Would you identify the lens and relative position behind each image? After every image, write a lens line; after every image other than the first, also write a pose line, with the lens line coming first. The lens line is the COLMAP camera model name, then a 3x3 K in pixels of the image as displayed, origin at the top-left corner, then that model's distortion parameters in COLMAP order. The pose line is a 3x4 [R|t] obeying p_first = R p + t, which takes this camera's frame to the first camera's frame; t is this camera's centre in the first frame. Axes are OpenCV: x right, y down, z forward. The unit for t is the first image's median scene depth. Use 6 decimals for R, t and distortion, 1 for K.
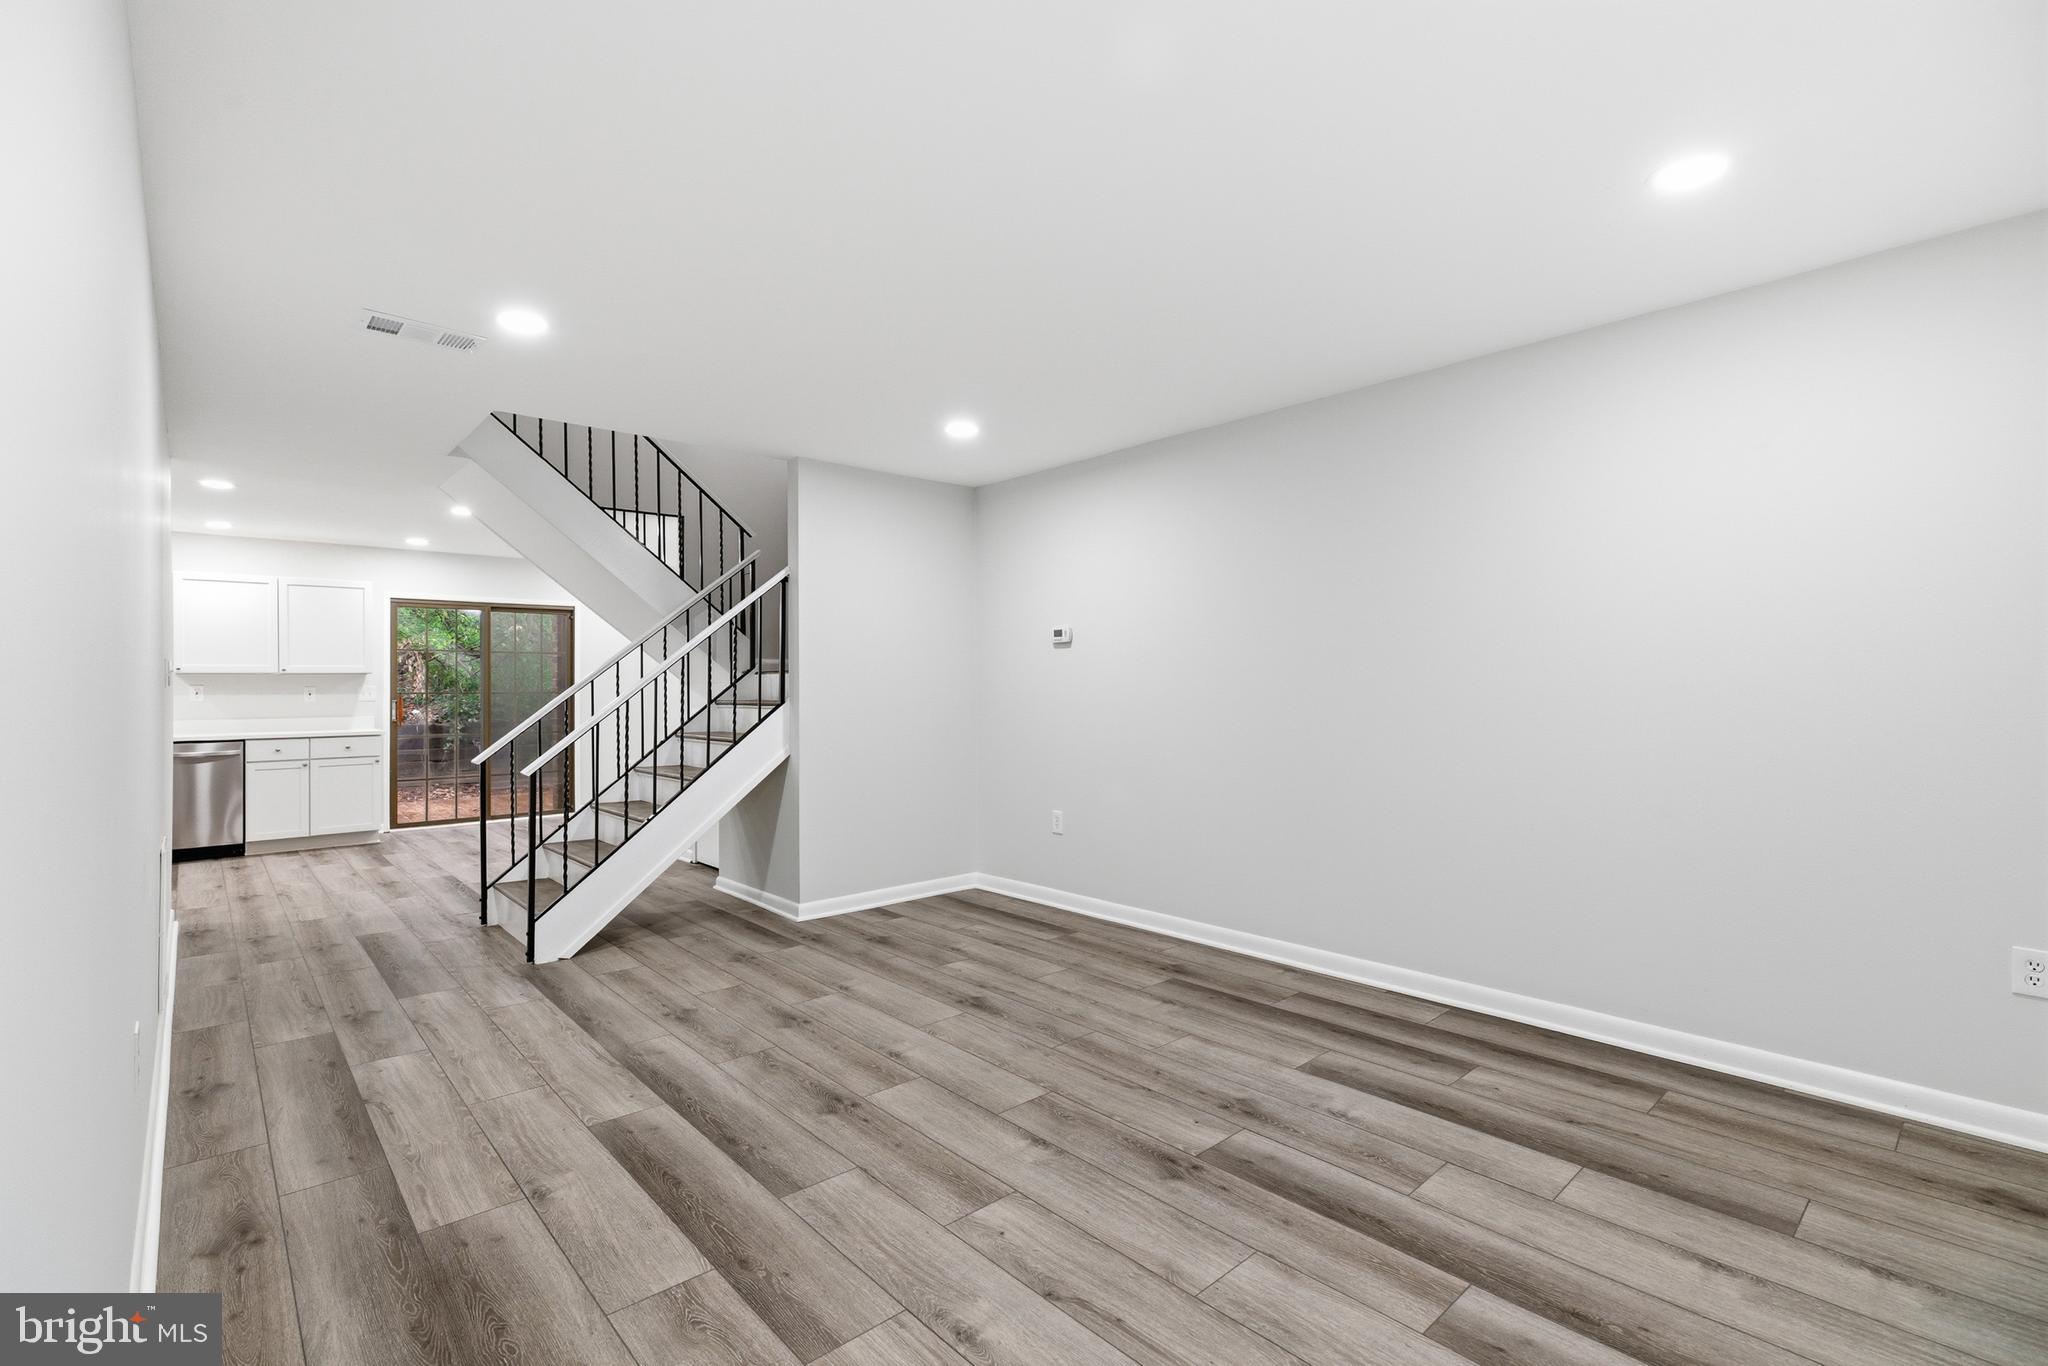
lens RADIAL K [[922.1, 0, 1024.0], [0, 922.1, 683.0], [0, 0, 1]] dist [-0.007954, 0.000067]
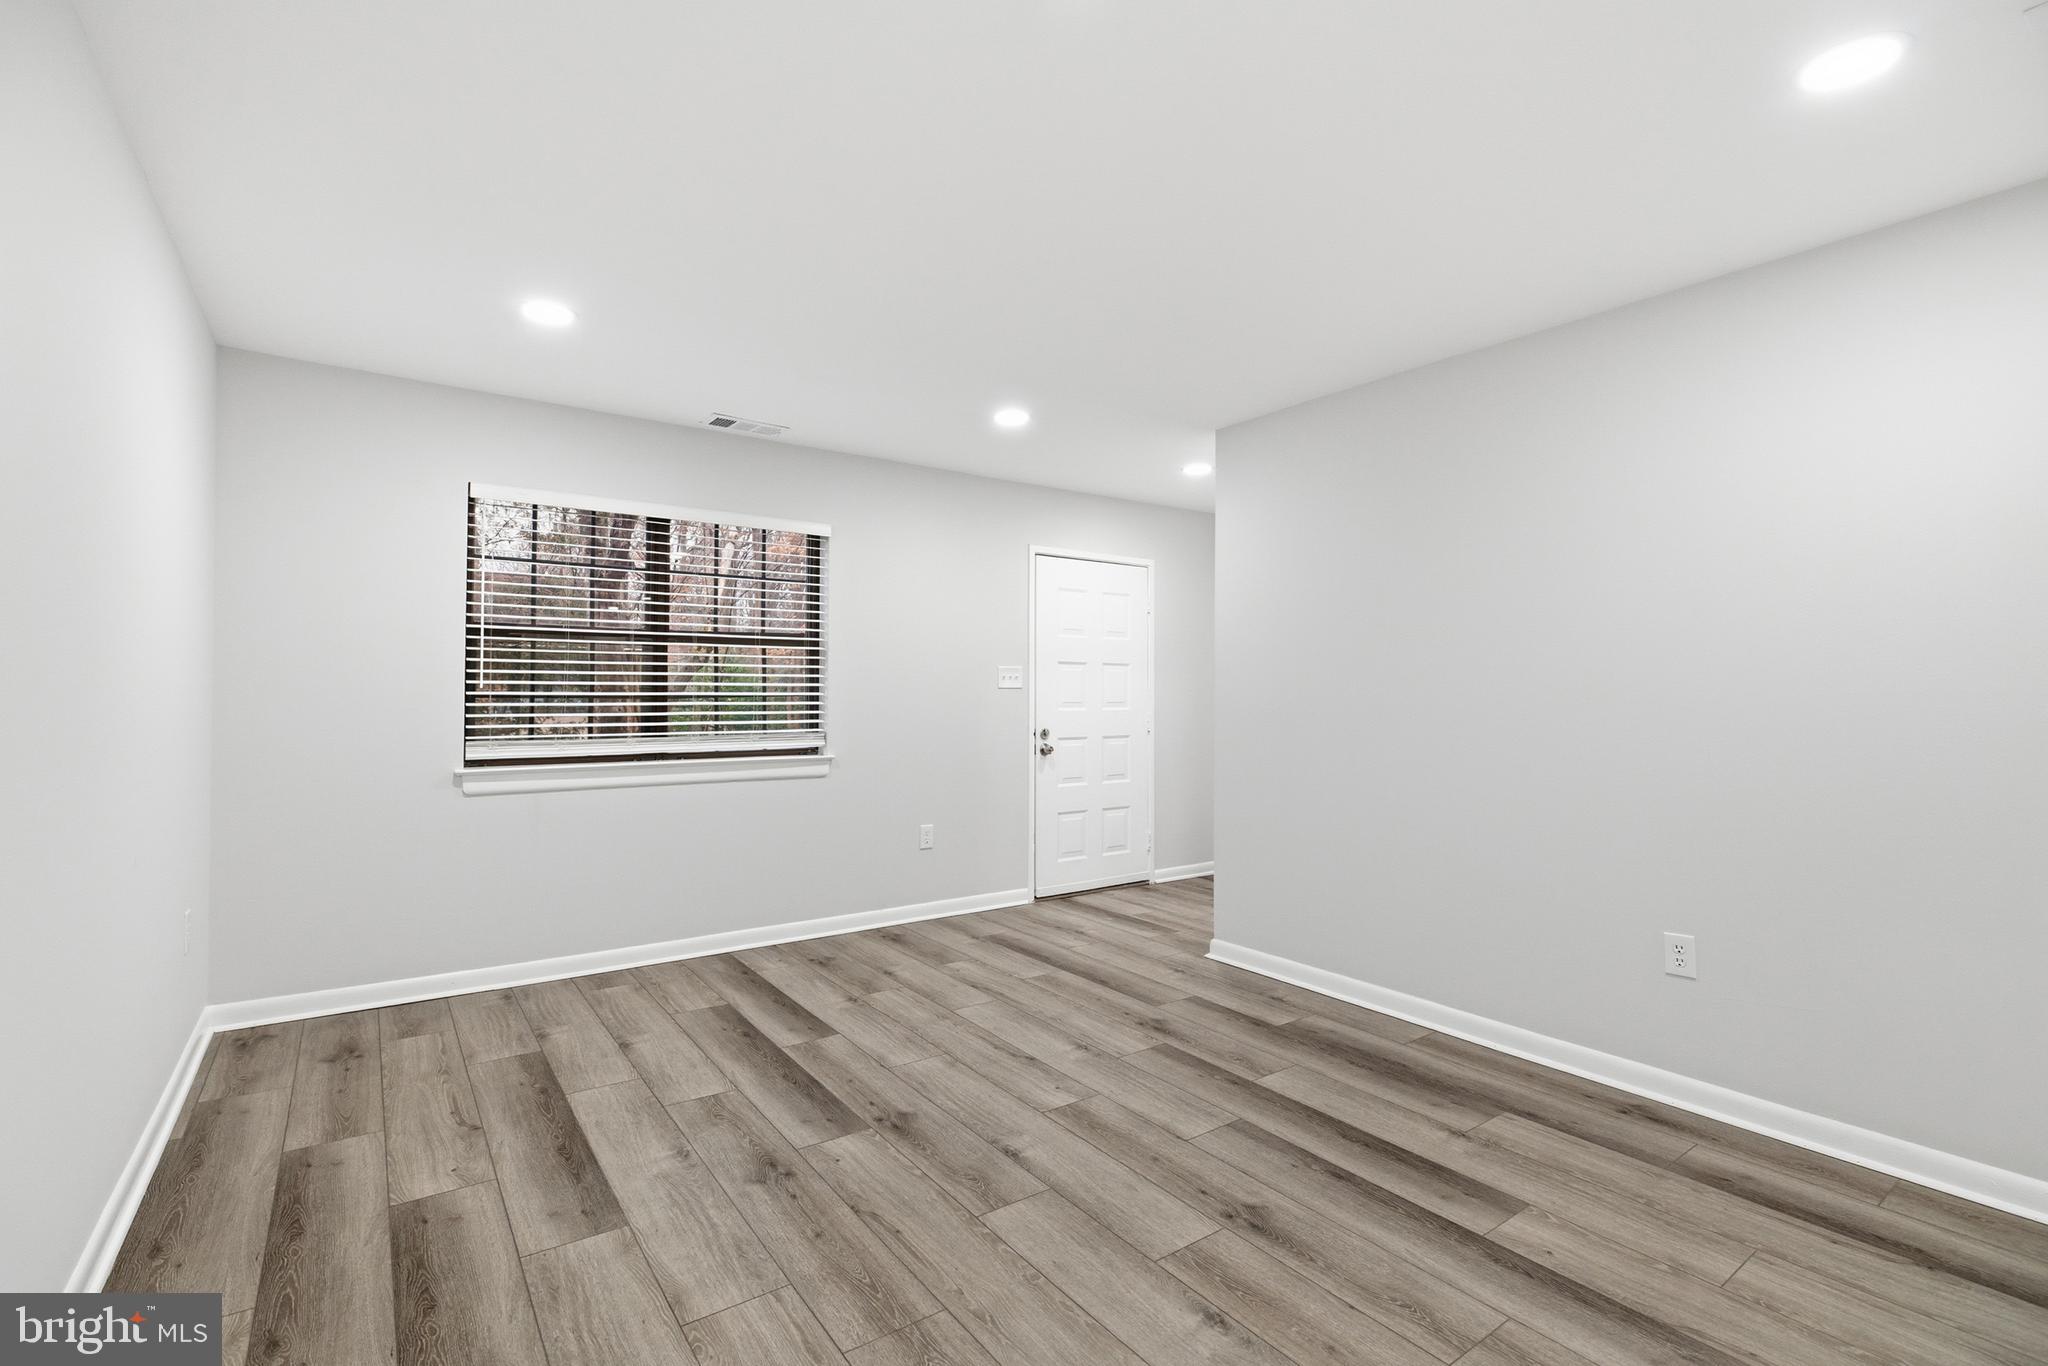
lens RADIAL K [[922.1, 0, 1024.0], [0, 922.1, 683.0], [0, 0, 1]] dist [-0.007954, 0.000067]
pose [[-0.993984, 0.001387, 0.109517, -0.107161], [-0.000371, 0.999871, -0.016031, 0.012762], [-0.109525, -0.015975, -0.993856, 2.027362]]
